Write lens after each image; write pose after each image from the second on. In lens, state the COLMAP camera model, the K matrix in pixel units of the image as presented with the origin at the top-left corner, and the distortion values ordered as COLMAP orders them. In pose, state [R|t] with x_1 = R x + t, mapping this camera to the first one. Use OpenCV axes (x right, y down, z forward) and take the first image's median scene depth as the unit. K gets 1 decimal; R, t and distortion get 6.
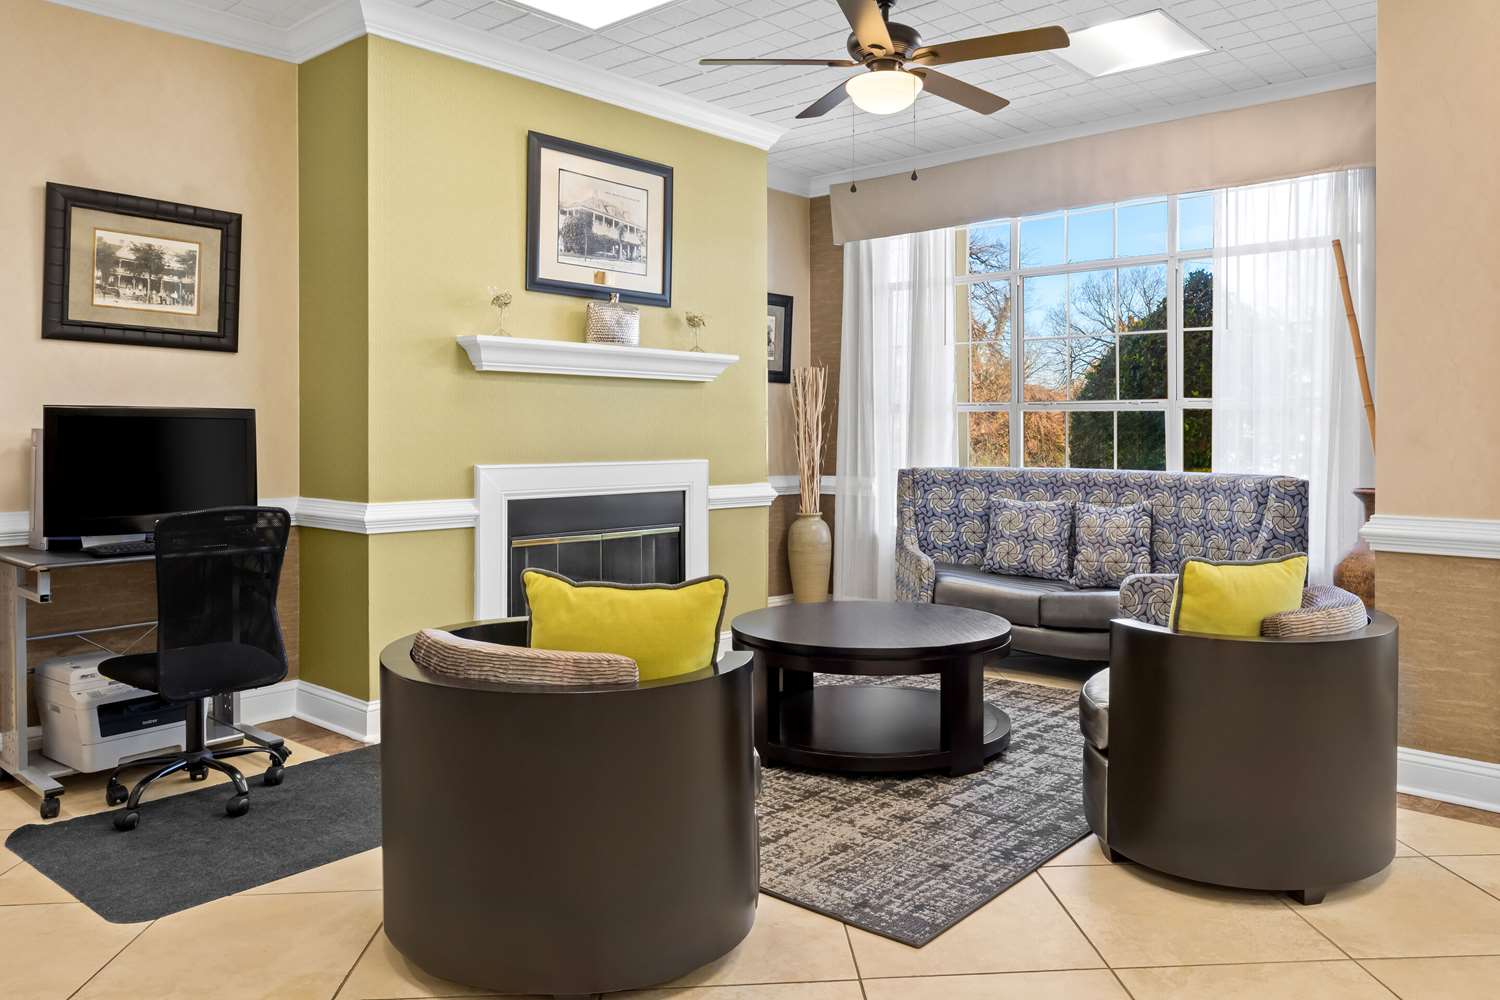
lens RADIAL K [[1071.6, 0, 744.6], [0, 1071.6, 439.3], [0, 0, 1]] dist [0.009711, -0.001590]
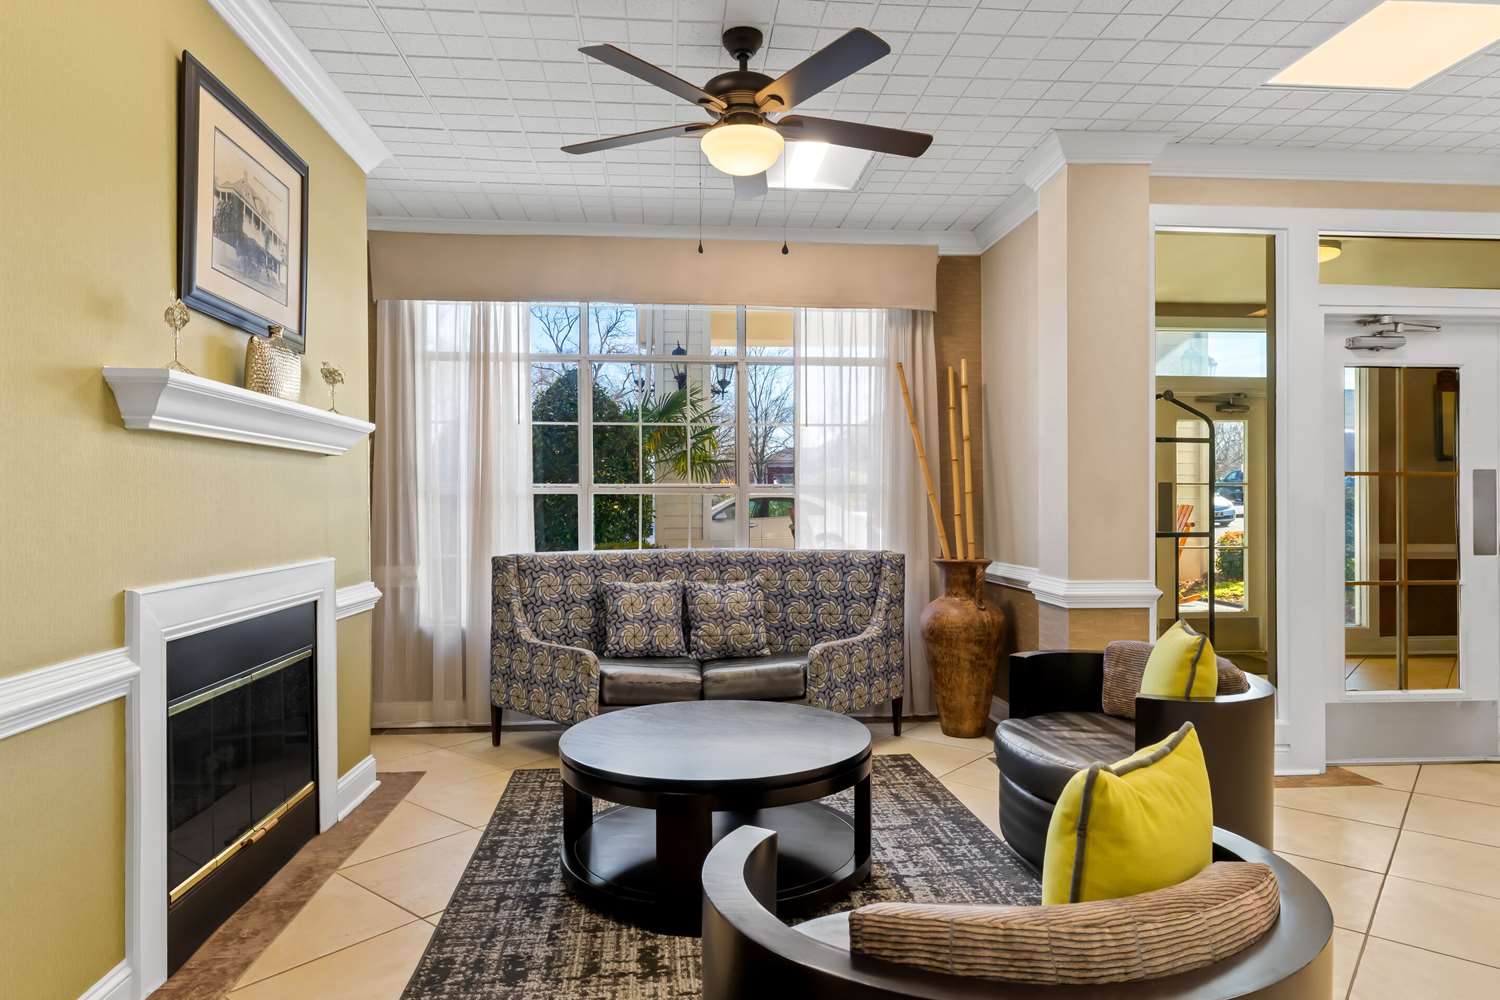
lens RADIAL K [[928.5, 0, 750.7], [0, 928.5, 498.1], [0, 0, 1]] dist [0.010021, 0.001094]
pose [[0.680060, 0.000114, 0.733156, -0.338705], [0.009743, 0.999910, -0.009193, -0.015100], [-0.733091, 0.013394, 0.679998, 0.348651]]
